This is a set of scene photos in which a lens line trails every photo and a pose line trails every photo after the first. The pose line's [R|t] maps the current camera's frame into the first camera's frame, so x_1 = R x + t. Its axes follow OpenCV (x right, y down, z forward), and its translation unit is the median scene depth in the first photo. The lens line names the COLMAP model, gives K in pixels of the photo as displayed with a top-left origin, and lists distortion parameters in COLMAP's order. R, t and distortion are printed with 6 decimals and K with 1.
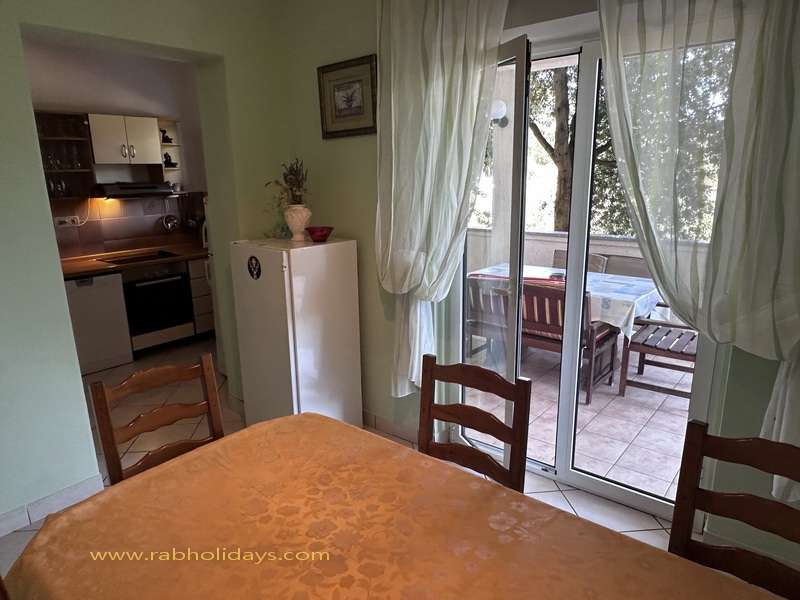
lens RADIAL K [[530.7, 0, 399.8], [0, 530.7, 305.2], [0, 0, 1]] dist [-0.007263, 0.007167]
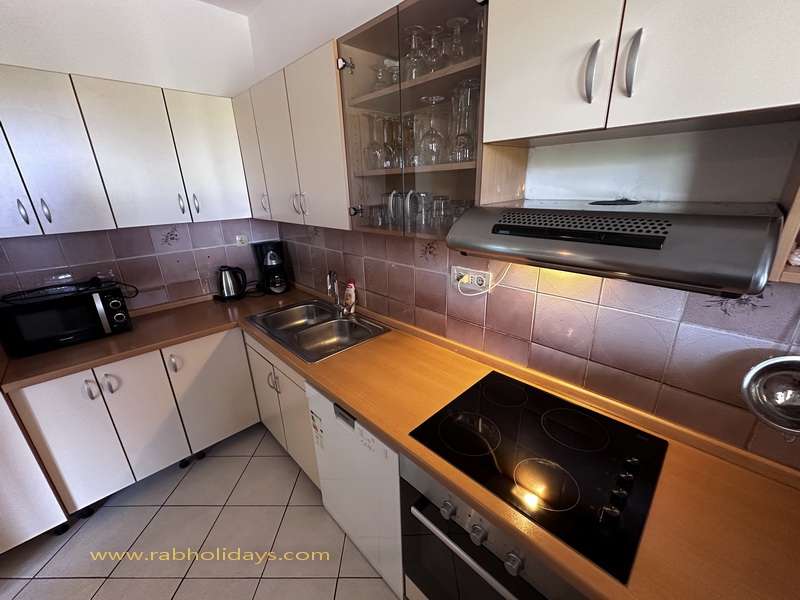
lens RADIAL K [[319.5, 0, 402.0], [0, 319.5, 295.8], [0, 0, 1]] dist [-0.007519, 0.001871]
pose [[-0.100528, 0.345928, -0.932860, -0.358623], [-0.216405, 0.907560, 0.359866, -0.244216], [0.971114, 0.238052, -0.016375, 0.985051]]
